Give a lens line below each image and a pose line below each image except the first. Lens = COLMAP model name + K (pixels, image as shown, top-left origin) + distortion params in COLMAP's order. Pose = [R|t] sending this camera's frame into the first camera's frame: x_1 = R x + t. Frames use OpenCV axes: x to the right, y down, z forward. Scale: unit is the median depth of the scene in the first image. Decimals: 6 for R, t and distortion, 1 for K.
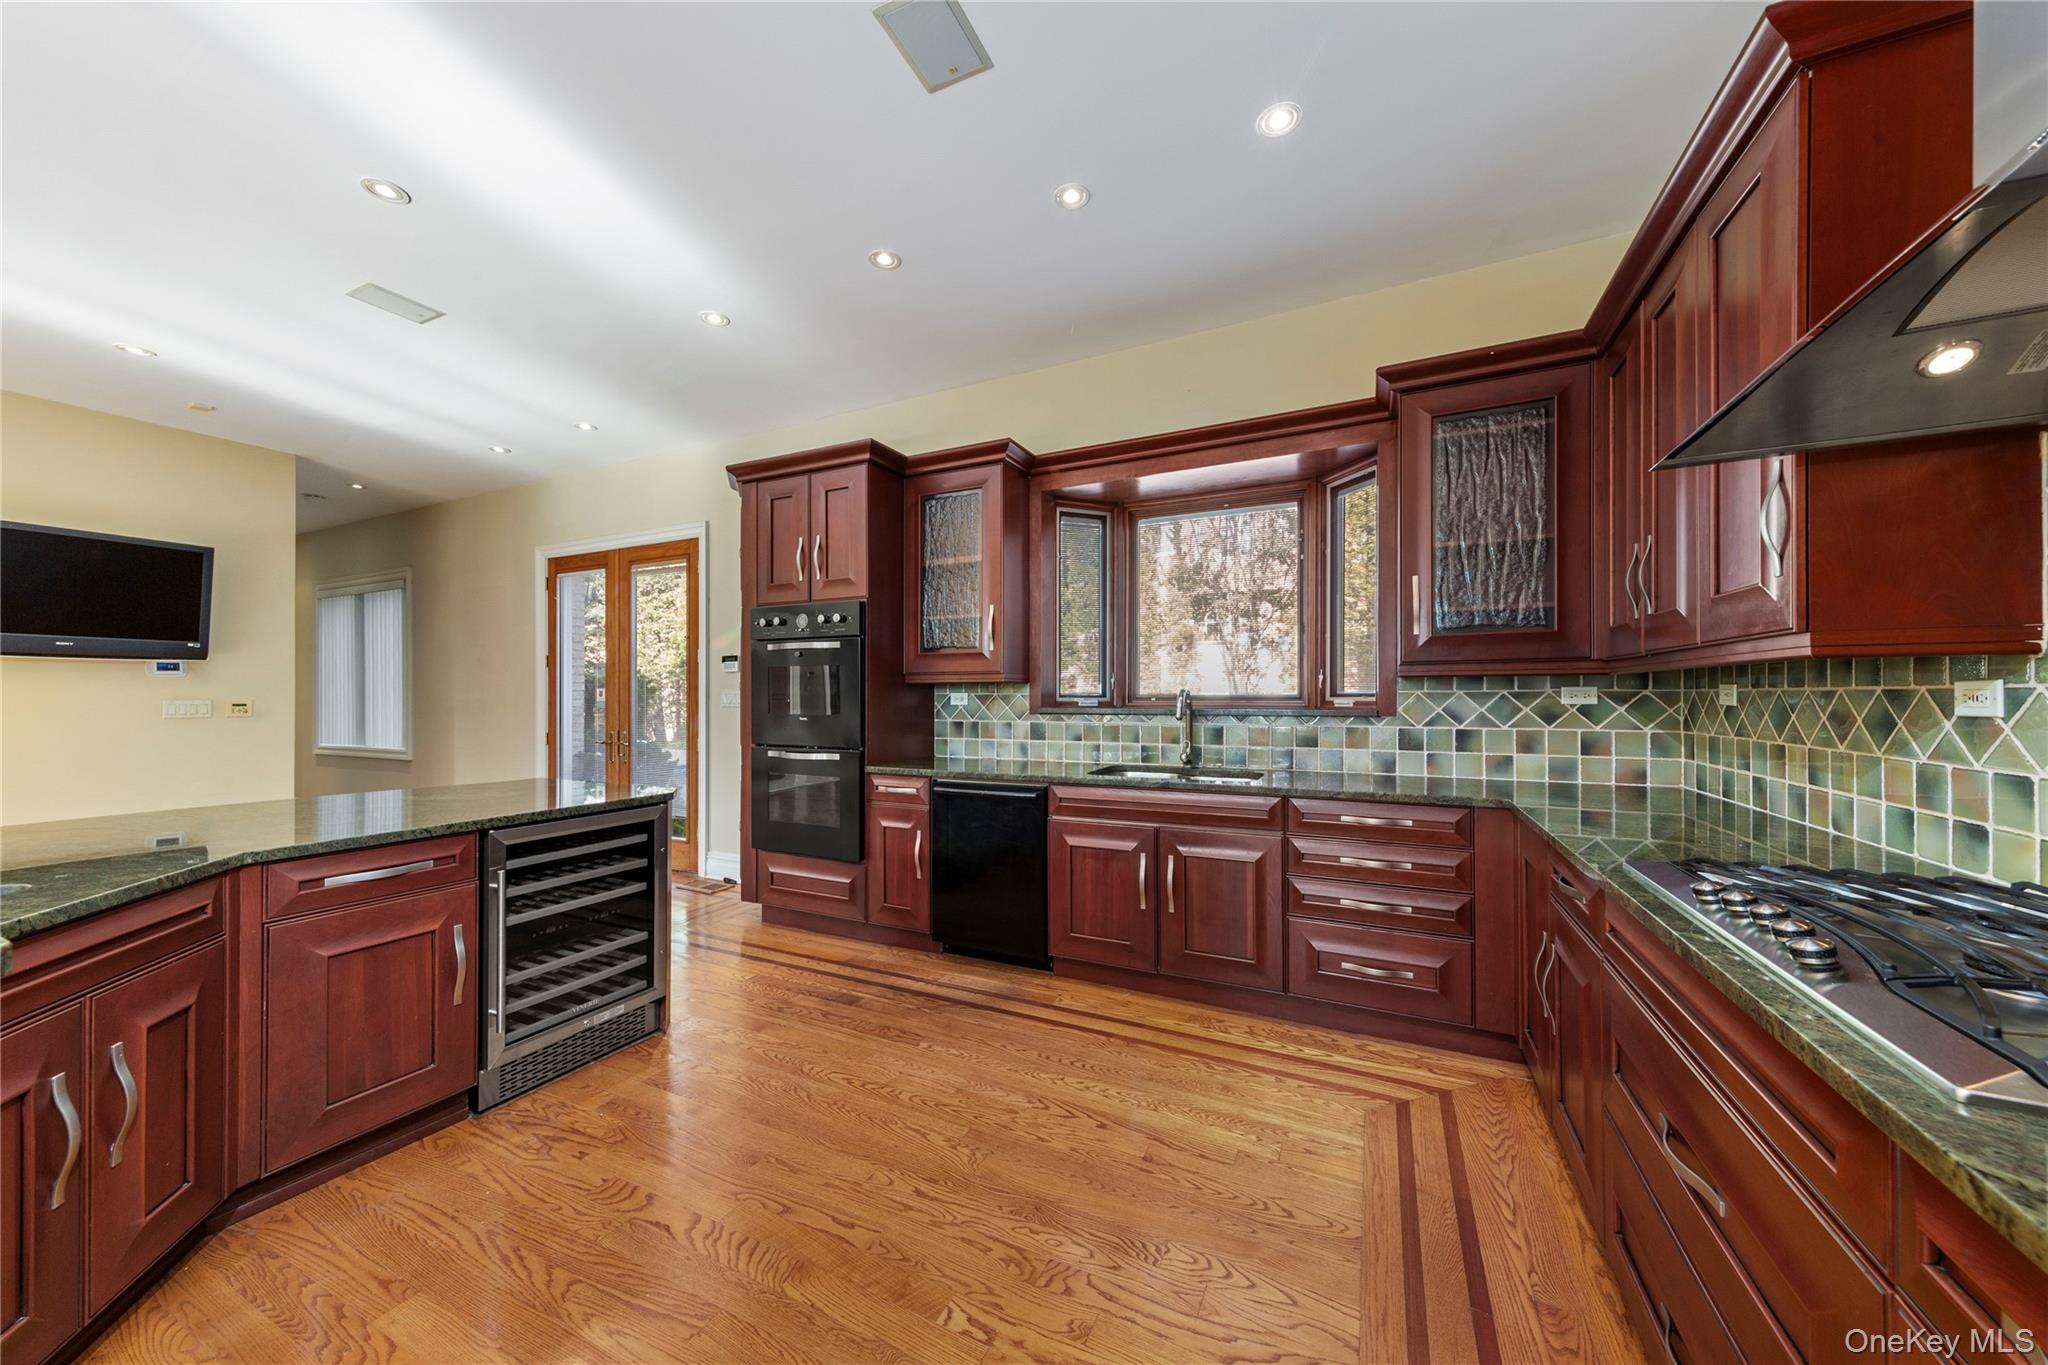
lens RADIAL K [[714.3, 0, 1024.5], [0, 714.3, 691.9], [0, 0, 1]] dist [0.001275, -0.000041]
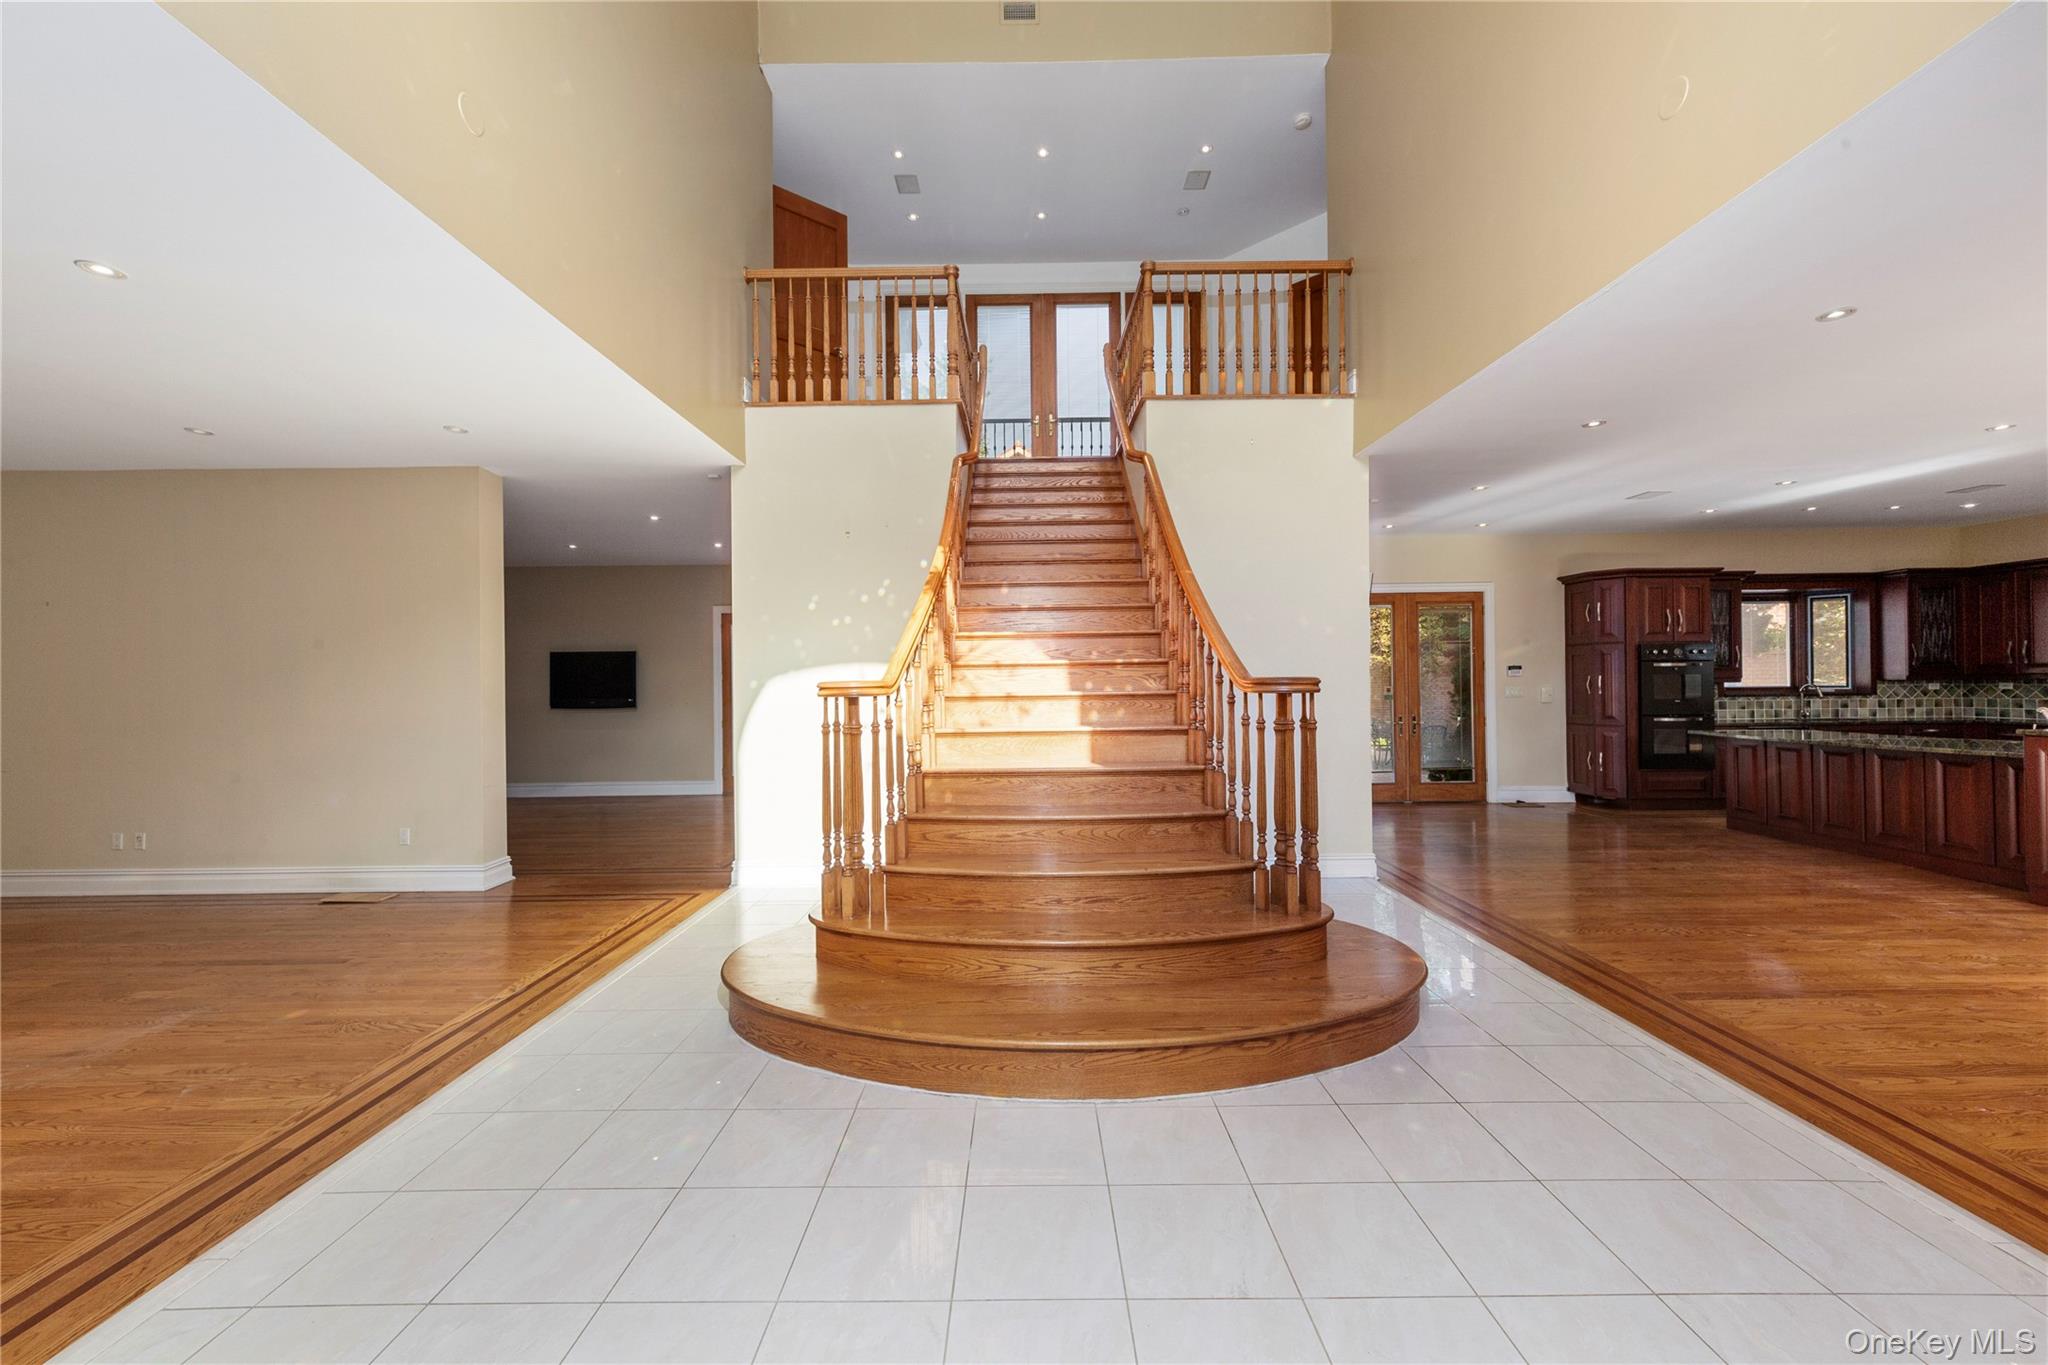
lens RADIAL K [[789.1, 0, 1026.7], [0, 789.1, 673.8], [0, 0, 1]] dist [0.003588, -0.000444]
pose [[0.895553, -0.003600, 0.444940, -3.317673], [0.006185, 0.999971, -0.004358, -0.045501], [-0.444911, 0.006654, 0.895550, -0.191769]]
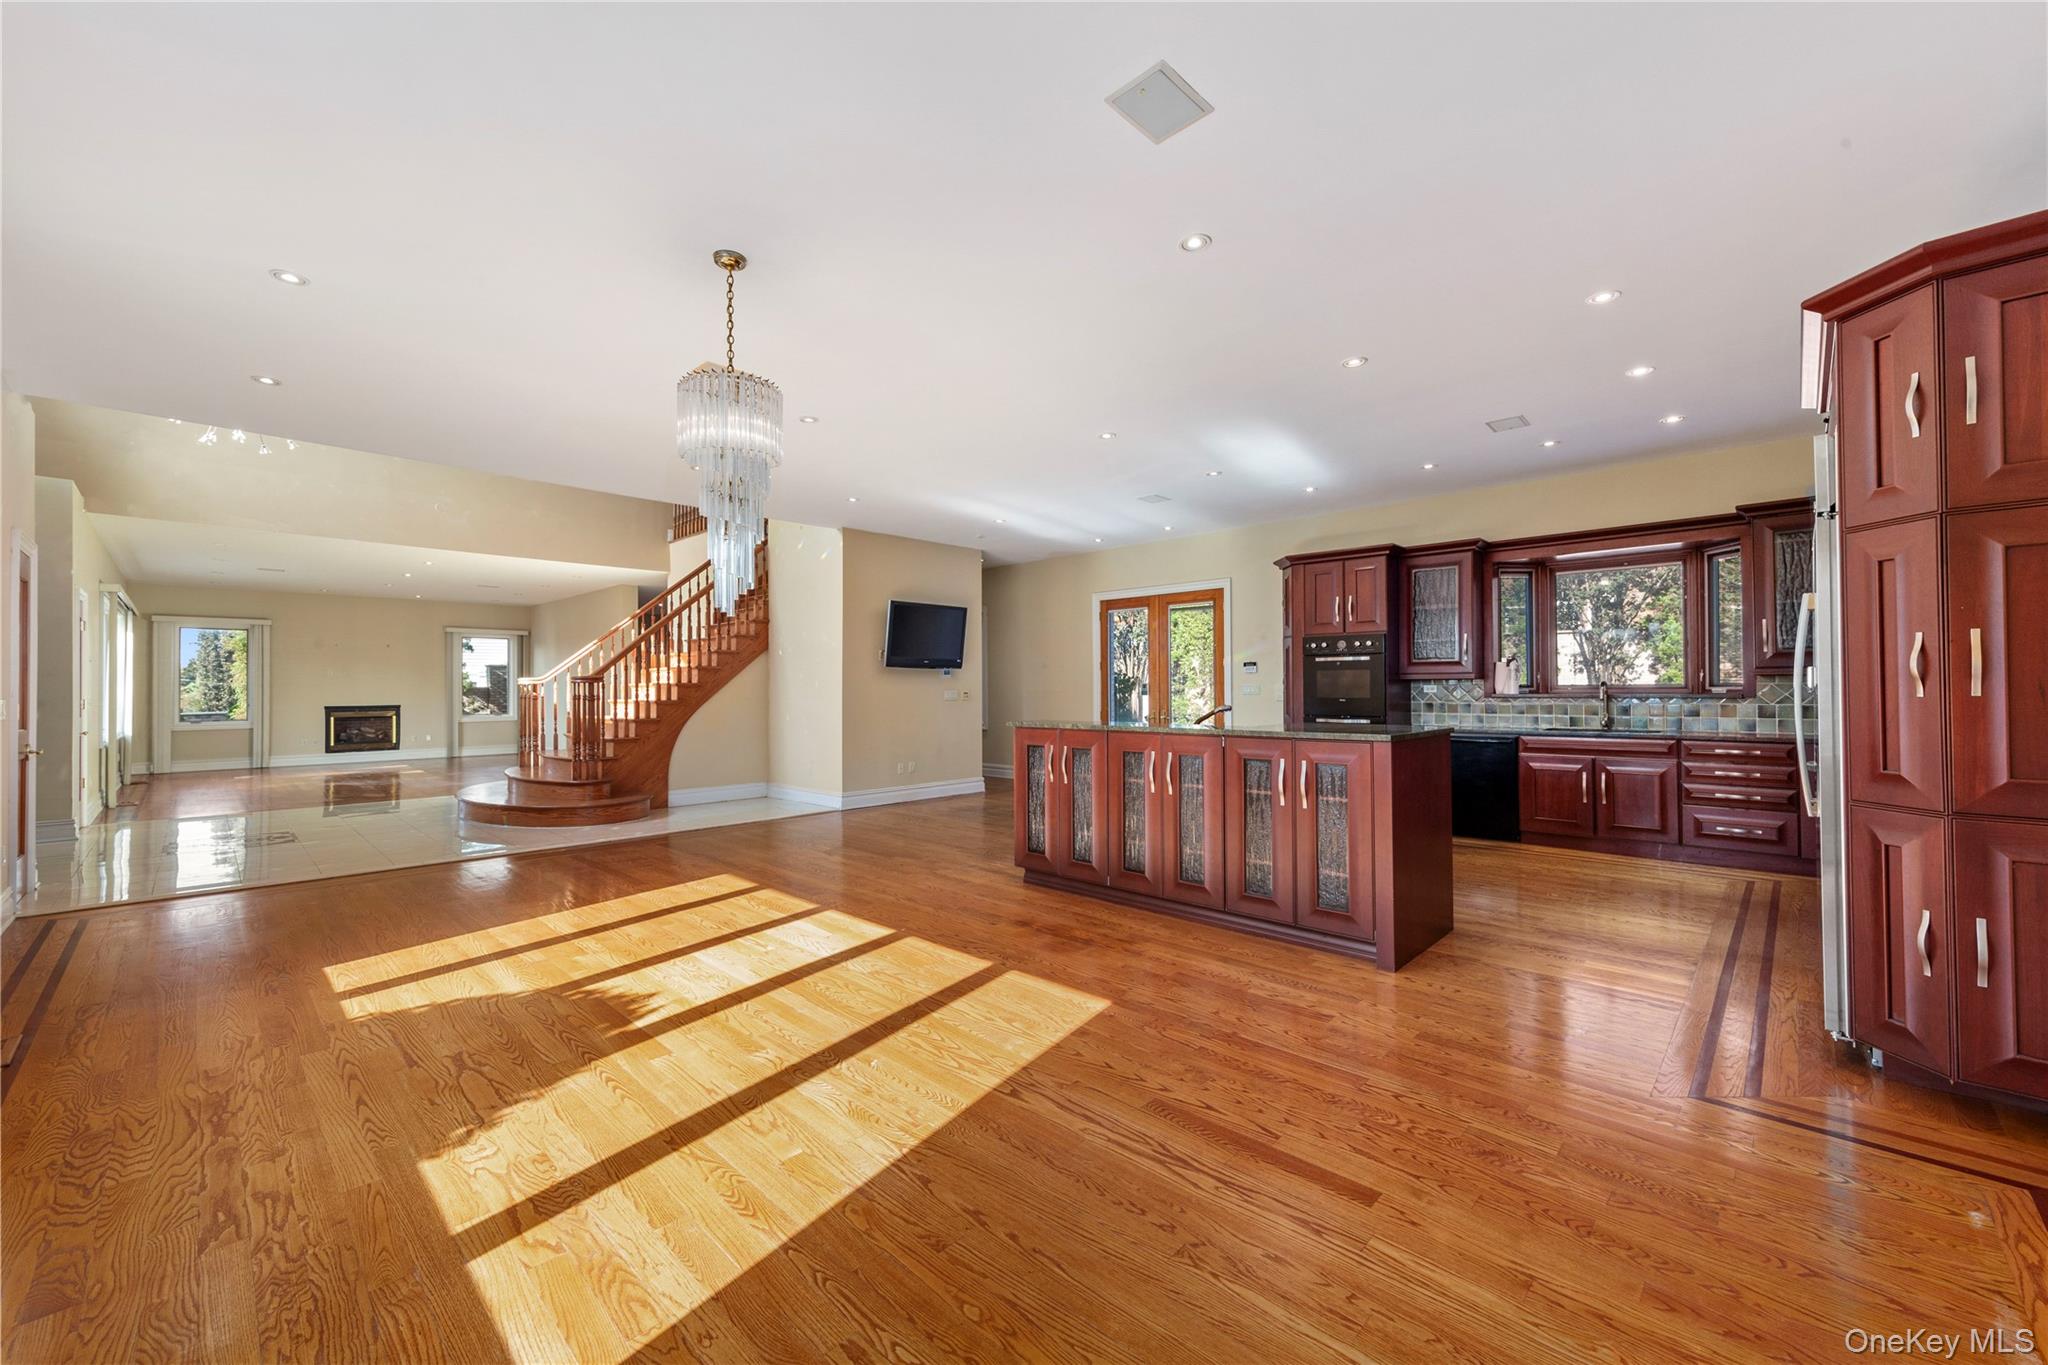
lens RADIAL K [[789.1, 0, 1025.1], [0, 789.1, 673.6], [0, 0, 1]] dist [0.003588, -0.000444]
pose [[0.949092, -0.008303, -0.314891, -0.499265], [0.003566, 0.999872, -0.015619, -0.000194], [0.314980, 0.013701, 0.948999, -1.242594]]
